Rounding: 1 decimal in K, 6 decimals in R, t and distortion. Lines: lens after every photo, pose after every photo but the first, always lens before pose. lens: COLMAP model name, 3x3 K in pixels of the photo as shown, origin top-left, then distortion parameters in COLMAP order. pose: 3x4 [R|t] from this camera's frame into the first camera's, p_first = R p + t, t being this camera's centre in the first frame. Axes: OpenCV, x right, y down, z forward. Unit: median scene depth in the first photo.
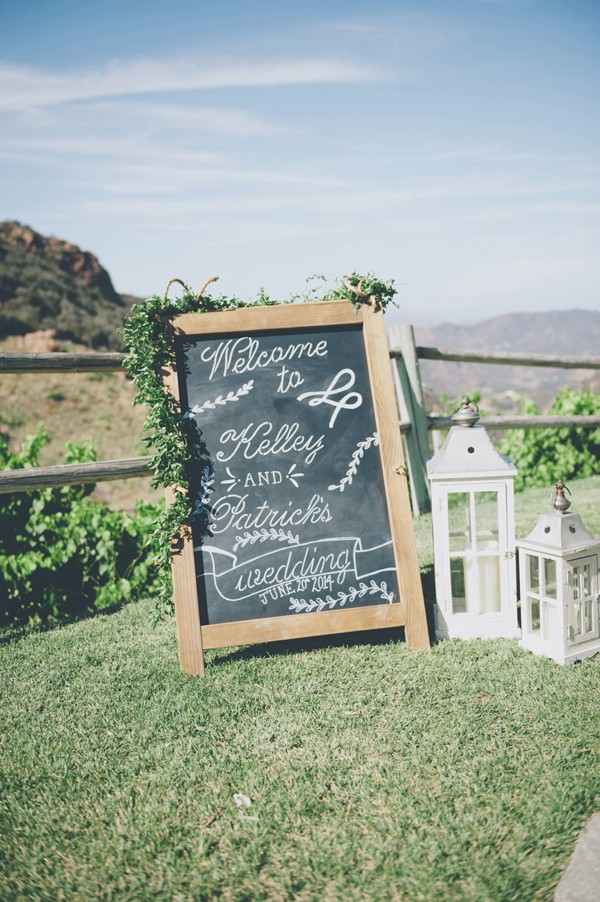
lens RADIAL K [[909.4, 0, 300.0], [0, 909.4, 451.0], [0, 0, 1]] dist [0.055131, -0.003350]
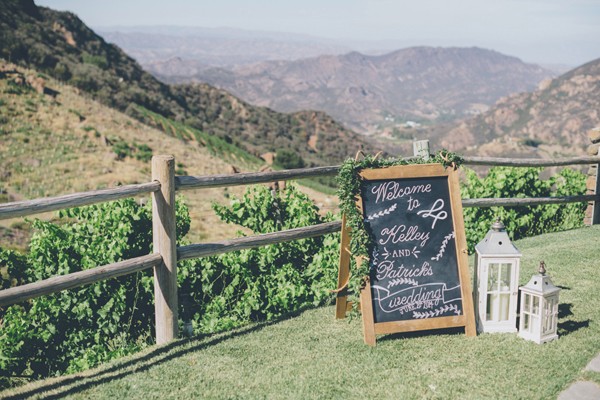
lens RADIAL K [[866.5, 0, 300.0], [0, 866.5, 200.0], [0, 0, 1]] dist [-0.138304, 0.037394]
pose [[0.994302, 0.043653, 0.097252, -0.457516], [-0.046539, 0.998535, 0.027601, -0.130867], [-0.095905, -0.031970, 0.994877, -0.897233]]
